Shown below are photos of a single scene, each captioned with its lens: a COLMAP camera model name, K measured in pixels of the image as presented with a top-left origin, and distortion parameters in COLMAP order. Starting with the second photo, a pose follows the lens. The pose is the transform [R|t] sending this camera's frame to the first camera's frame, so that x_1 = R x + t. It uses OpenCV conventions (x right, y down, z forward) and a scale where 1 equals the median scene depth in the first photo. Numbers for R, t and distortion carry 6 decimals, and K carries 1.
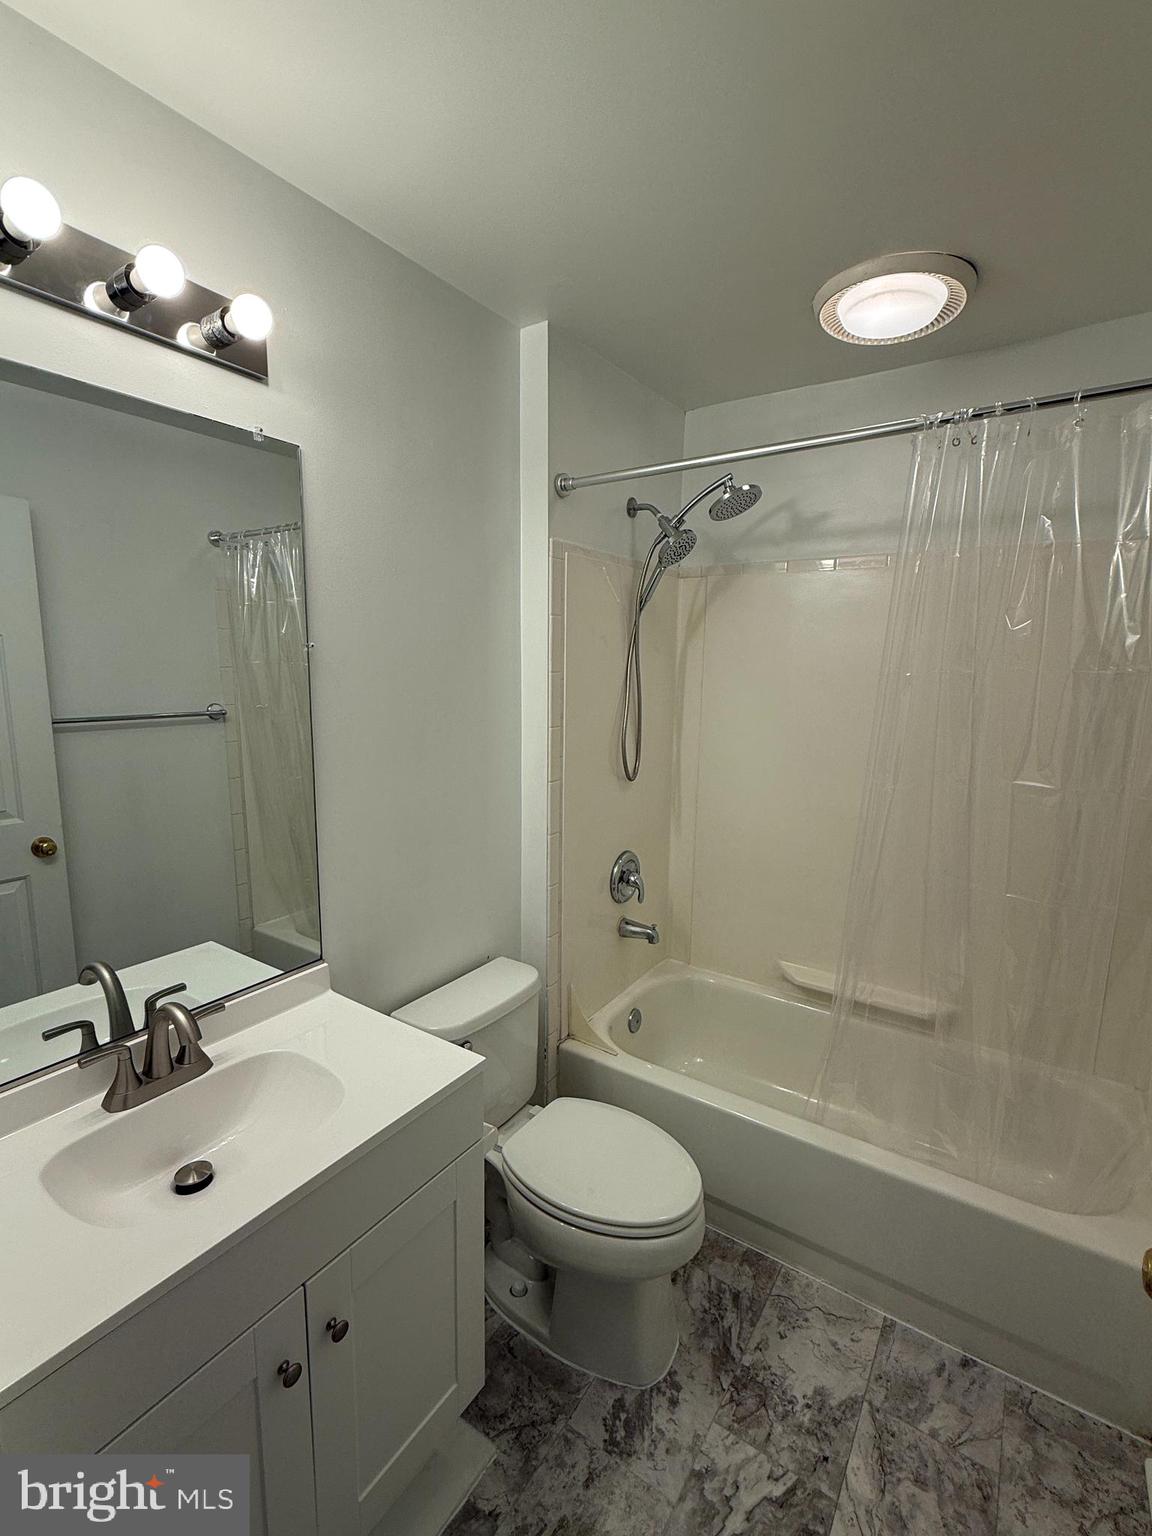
lens RADIAL K [[704.8, 0, 573.6], [0, 704.8, 768.5], [0, 0, 1]] dist [0.005457, -0.001292]
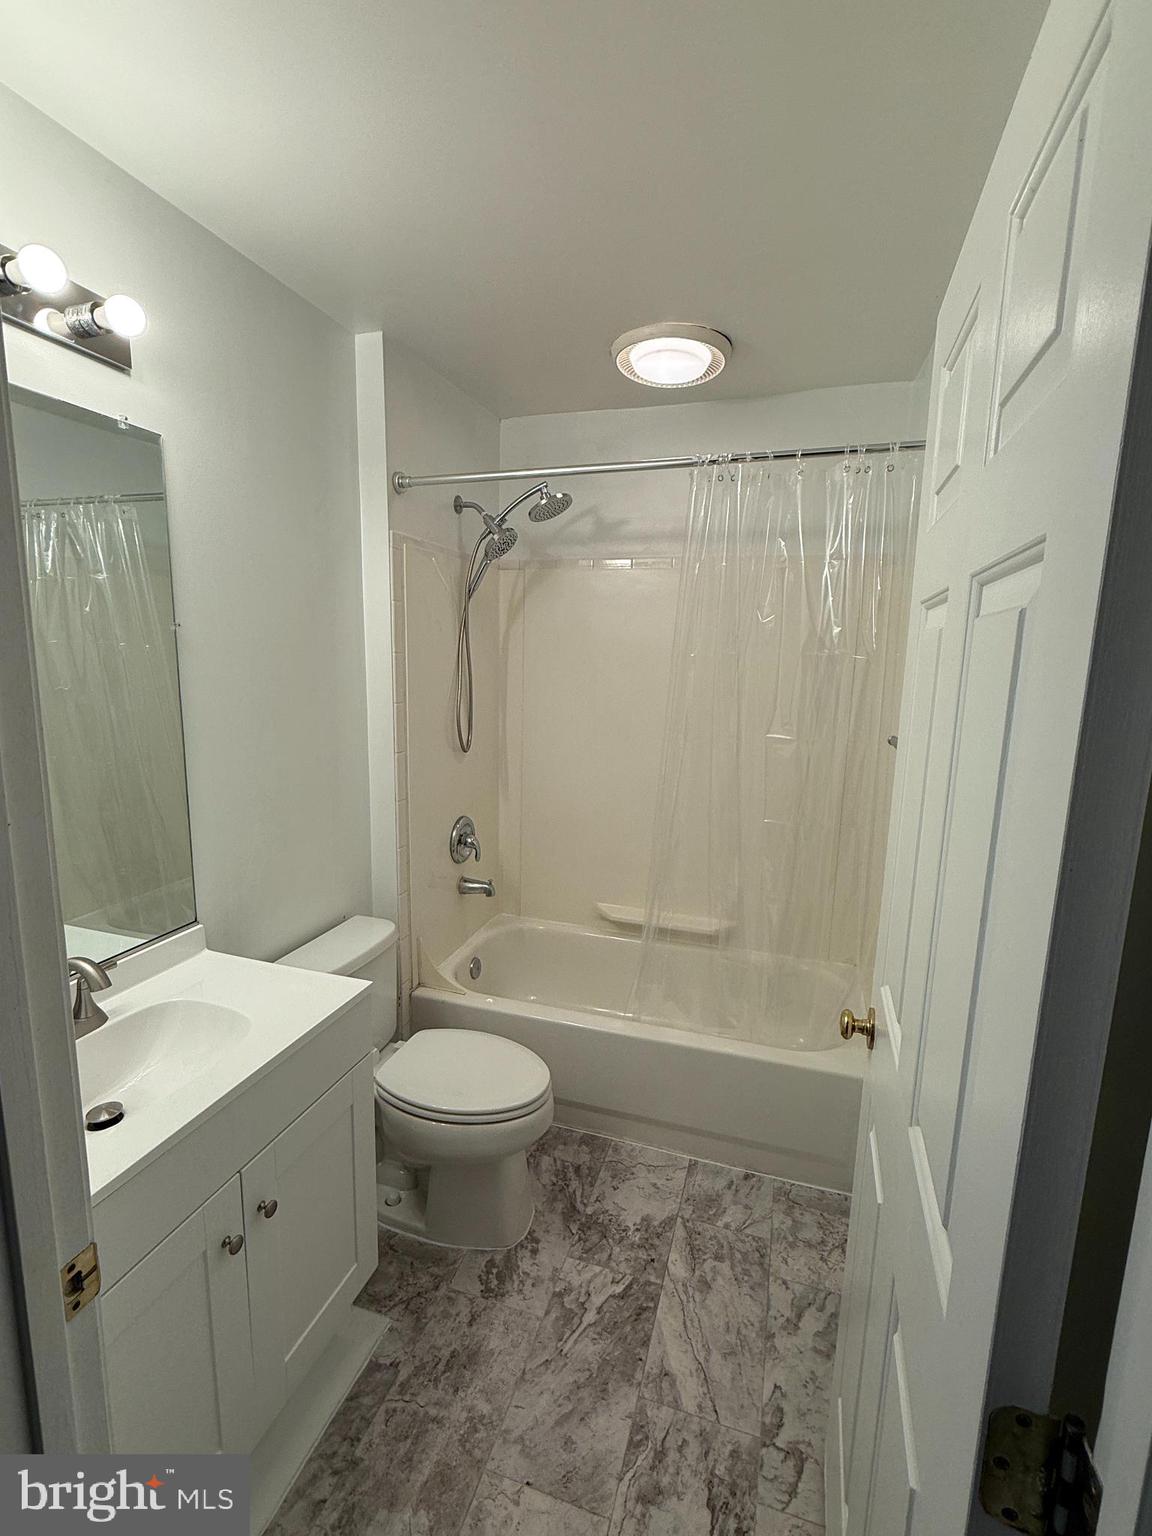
lens RADIAL K [[704.8, 0, 576.1], [0, 704.8, 767.4], [0, 0, 1]] dist [0.005457, -0.001292]
pose [[0.959631, -0.038884, 0.278562, -0.092158], [0.033832, 0.999165, 0.022924, 0.032830], [-0.279221, -0.012575, 0.960145, -0.171204]]
